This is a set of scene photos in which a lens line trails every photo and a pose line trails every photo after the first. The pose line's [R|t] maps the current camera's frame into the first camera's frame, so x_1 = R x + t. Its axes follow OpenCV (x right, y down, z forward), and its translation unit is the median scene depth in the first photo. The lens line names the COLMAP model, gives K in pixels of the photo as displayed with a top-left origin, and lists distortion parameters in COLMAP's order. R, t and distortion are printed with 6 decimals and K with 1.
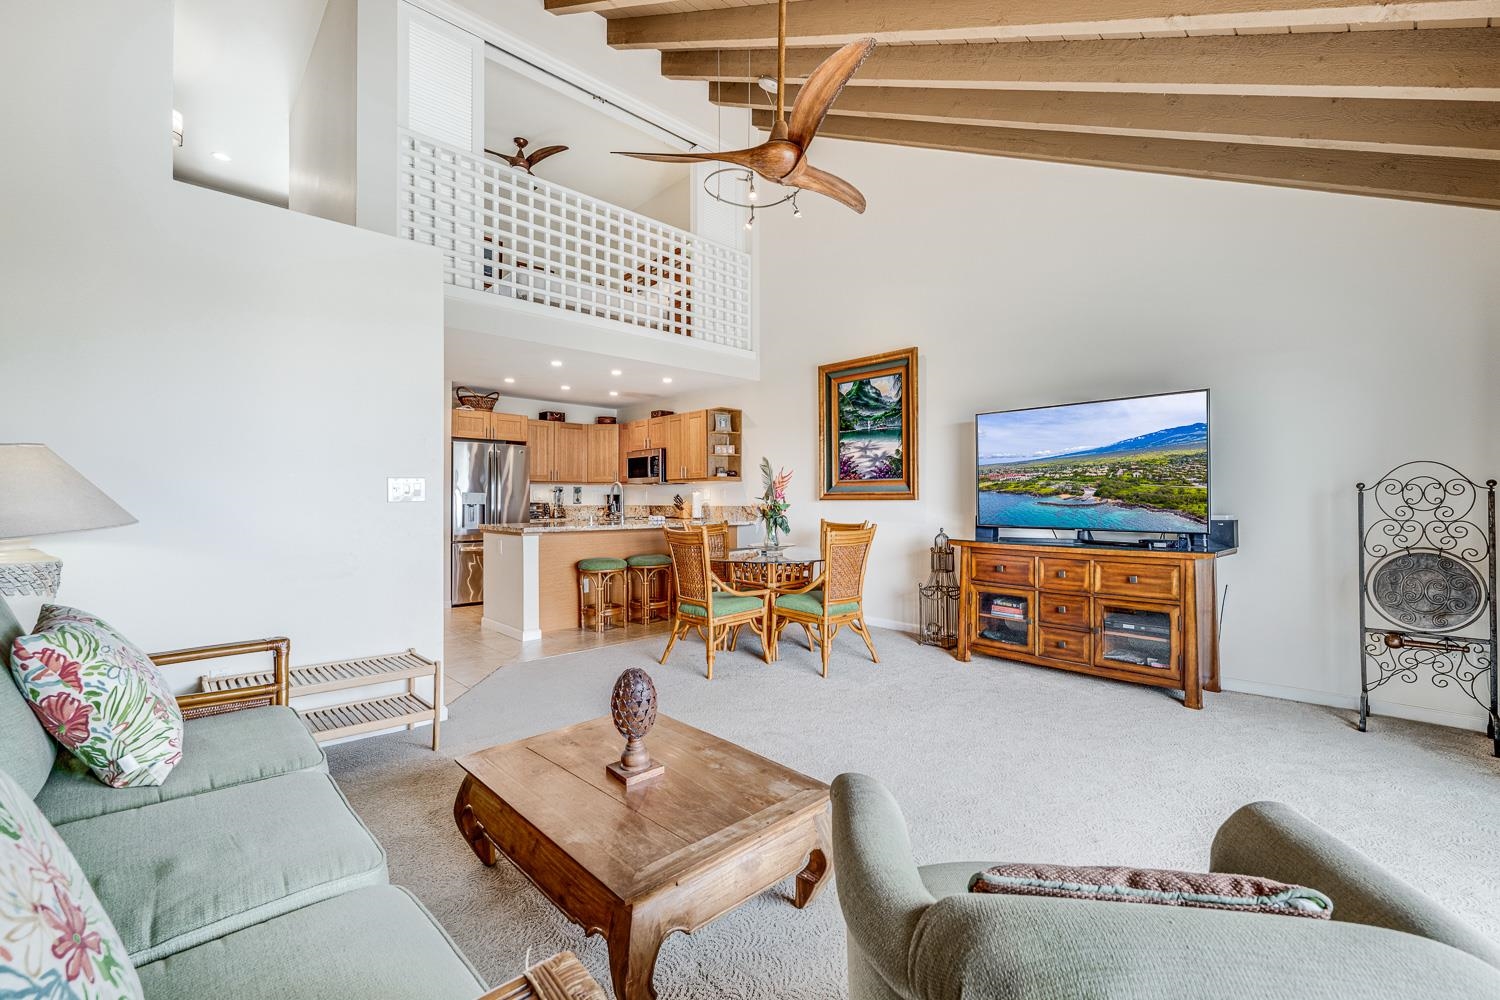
lens RADIAL K [[636.1, 0, 780.4], [0, 636.1, 497.4], [0, 0, 1]] dist [-0.002079, -0.000123]
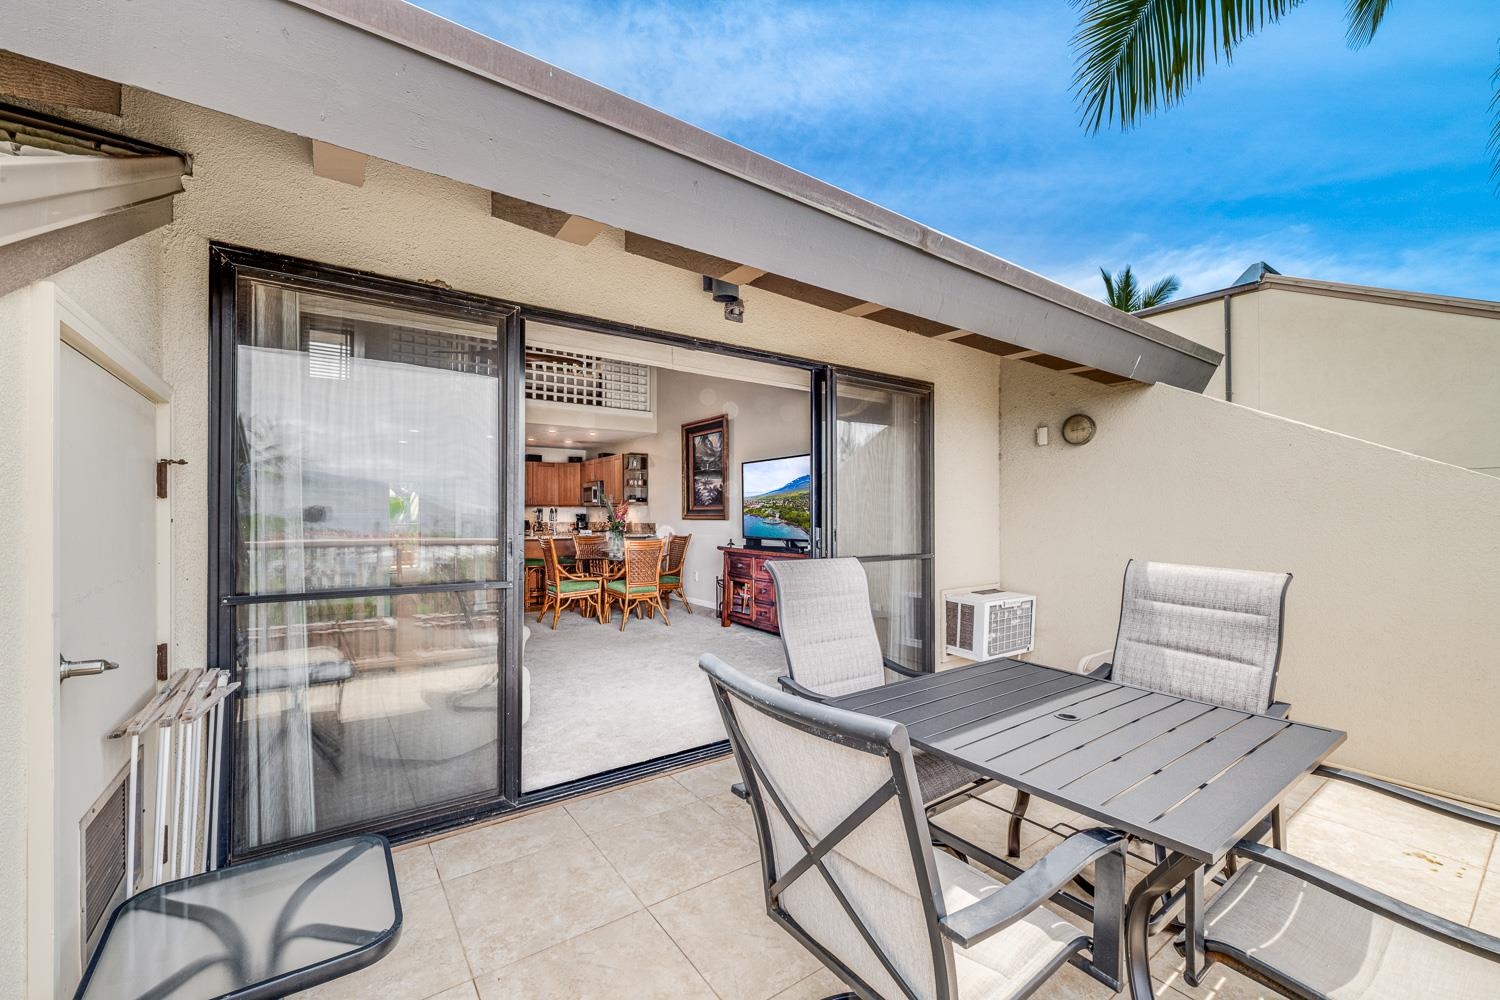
lens RADIAL K [[604.2, 0, 752.7], [0, 604.2, 511.5], [0, 0, 1]] dist [-0.001088, -0.000002]
pose [[0.987886, -0.001134, -0.155177, 0.456095], [0.001023, 0.999999, -0.000795, -0.012646], [0.155177, 0.000627, 0.987886, -0.329938]]
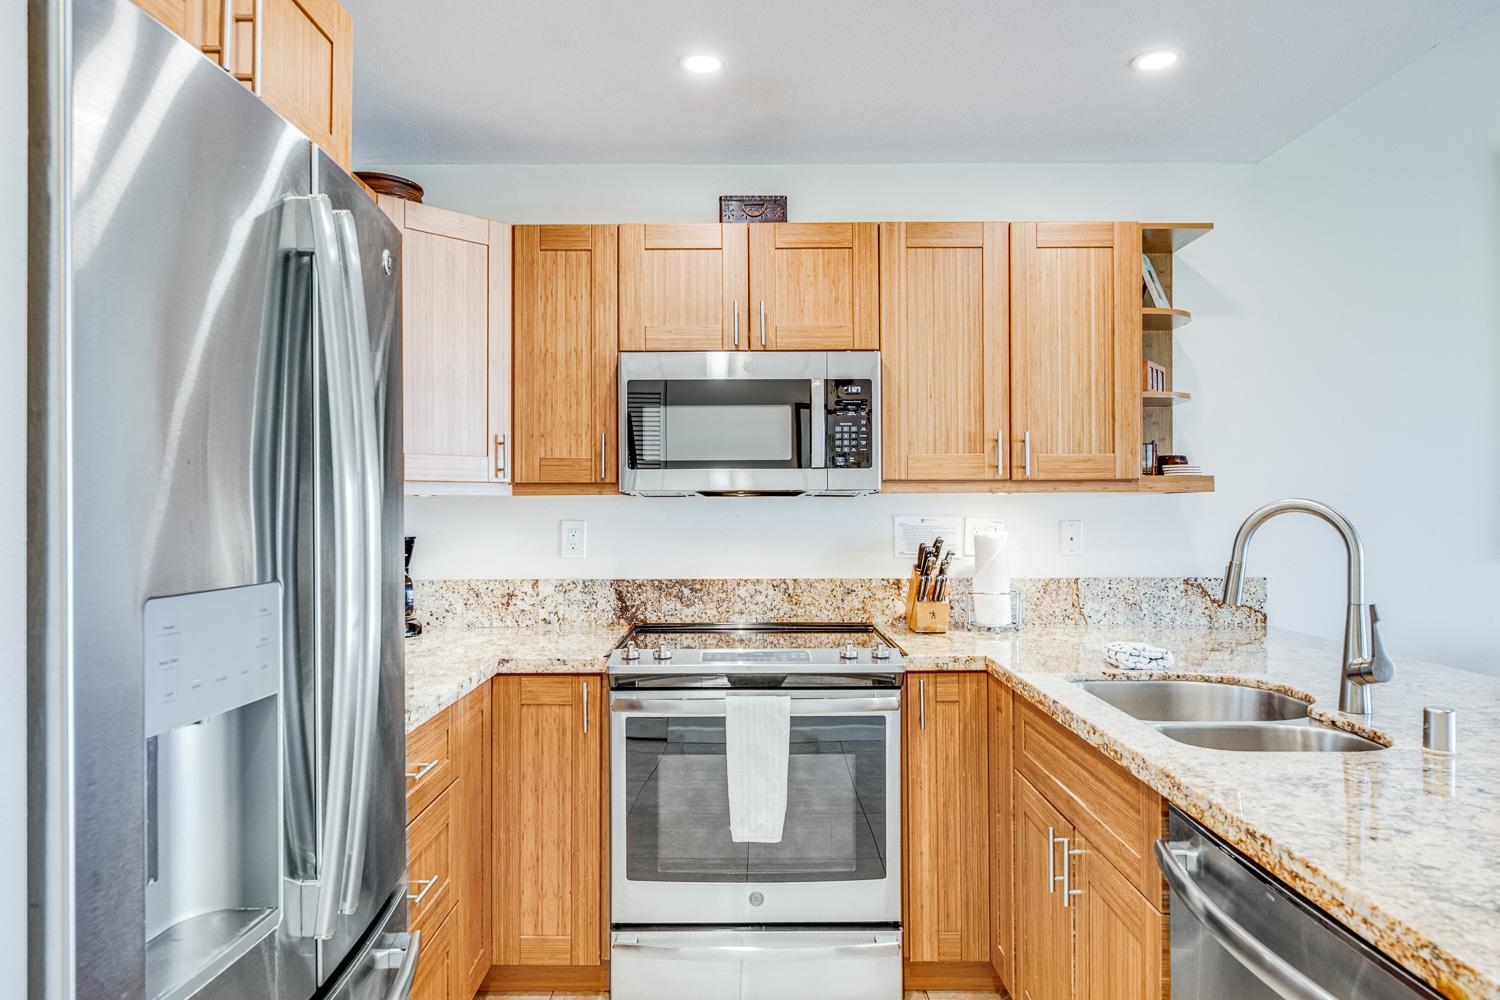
lens RADIAL K [[984.0, 0, 749.1], [0, 984.0, 506.9], [0, 0, 1]] dist [0.002655, 0.002239]
pose [[0.700482, -0.002295, 0.713666, -0.645440], [-0.001482, 0.999988, 0.004670, -0.025634], [-0.713668, -0.004329, 0.700470, 1.013811]]
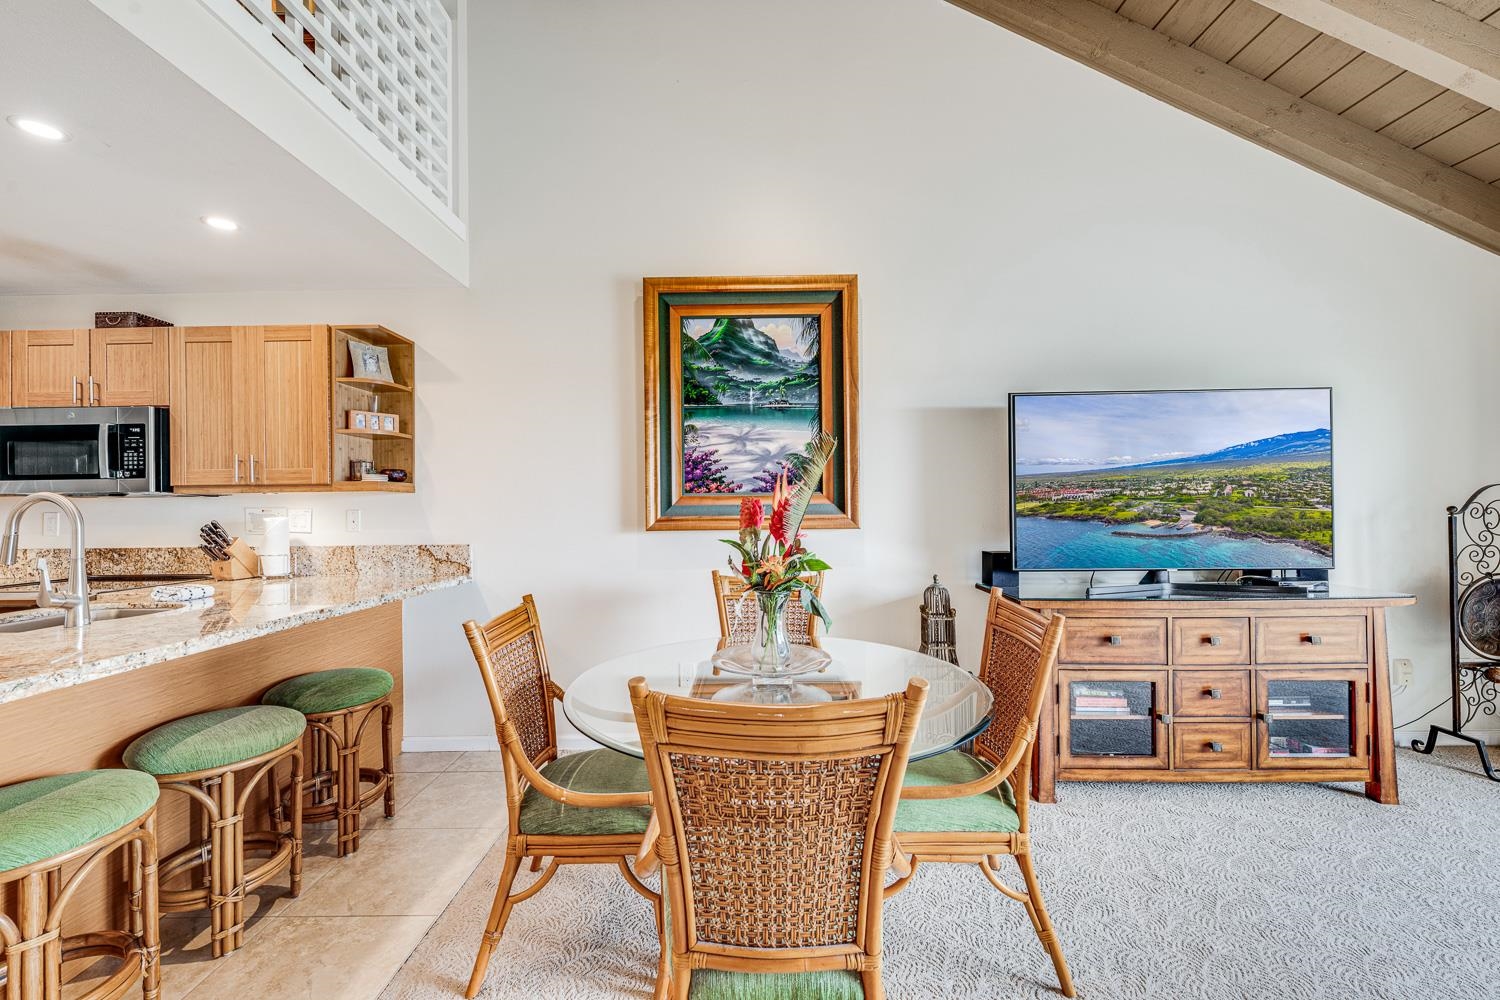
lens RADIAL K [[596.7, 0, 744.8], [0, 596.7, 500.1], [0, 0, 1]] dist [0.002231, 0.000068]
pose [[0.713302, -0.001859, 0.700854, -0.244189], [0.006863, 0.999967, -0.004332, -0.019881], [-0.700823, 0.007900, 0.713291, 0.630446]]
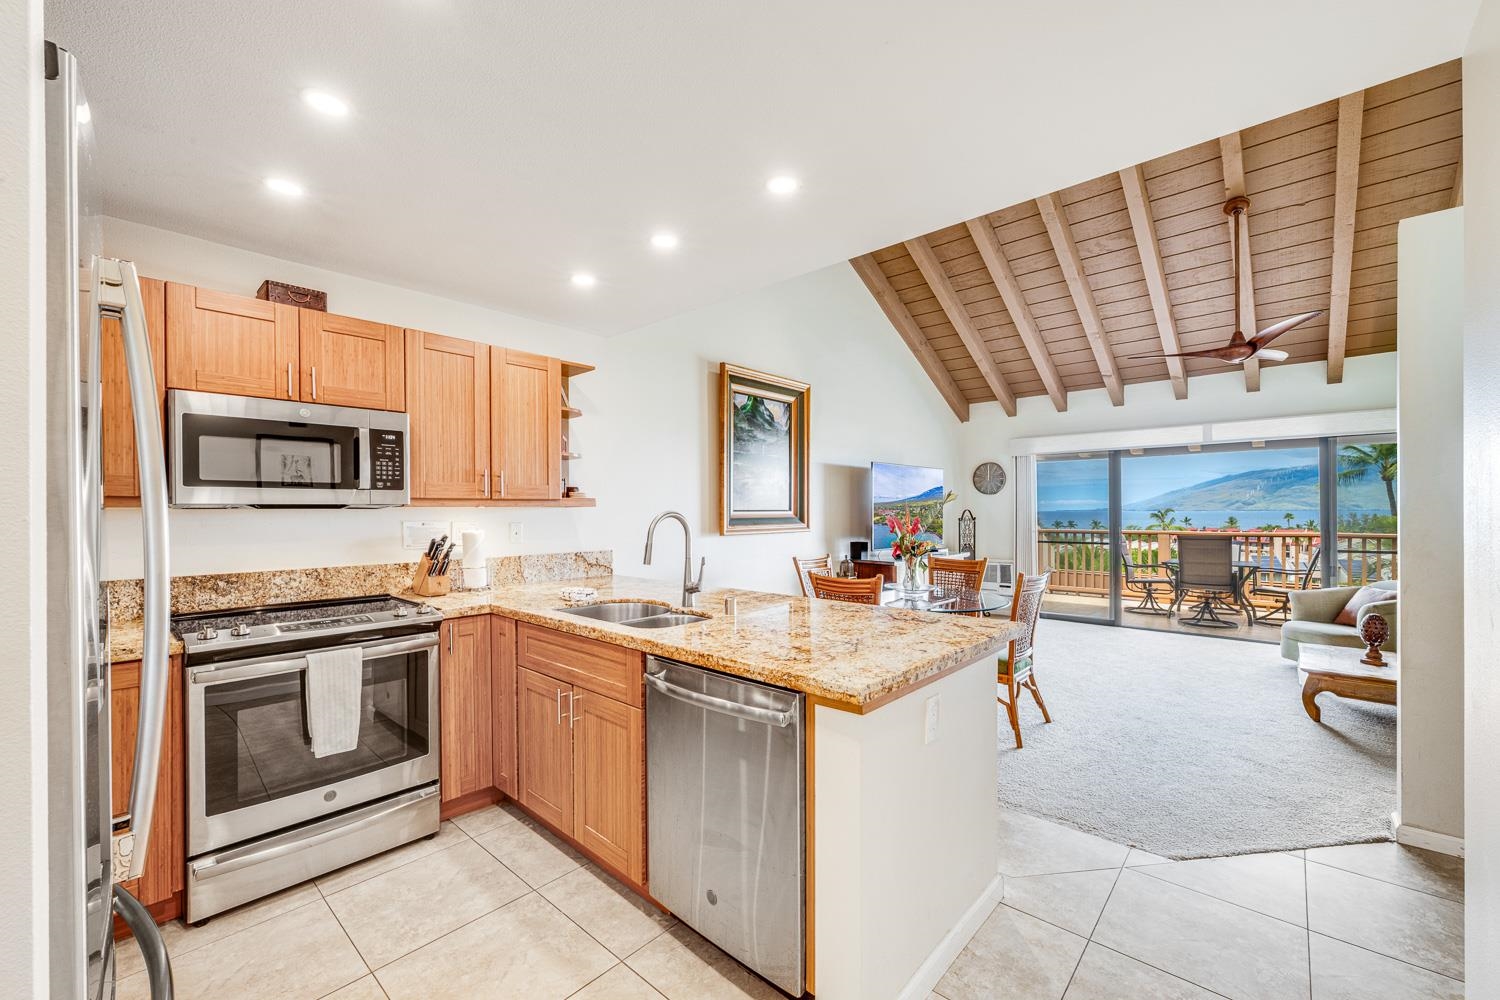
lens RADIAL K [[604.2, 0, 752.7], [0, 604.2, 511.5], [0, 0, 1]] dist [-0.001088, -0.000002]
pose [[-0.054757, -0.000201, 0.998500, -0.722658], [0.000010, 1.000000, 0.000202, -0.026742], [-0.998500, 0.000021, -0.054757, 1.075911]]
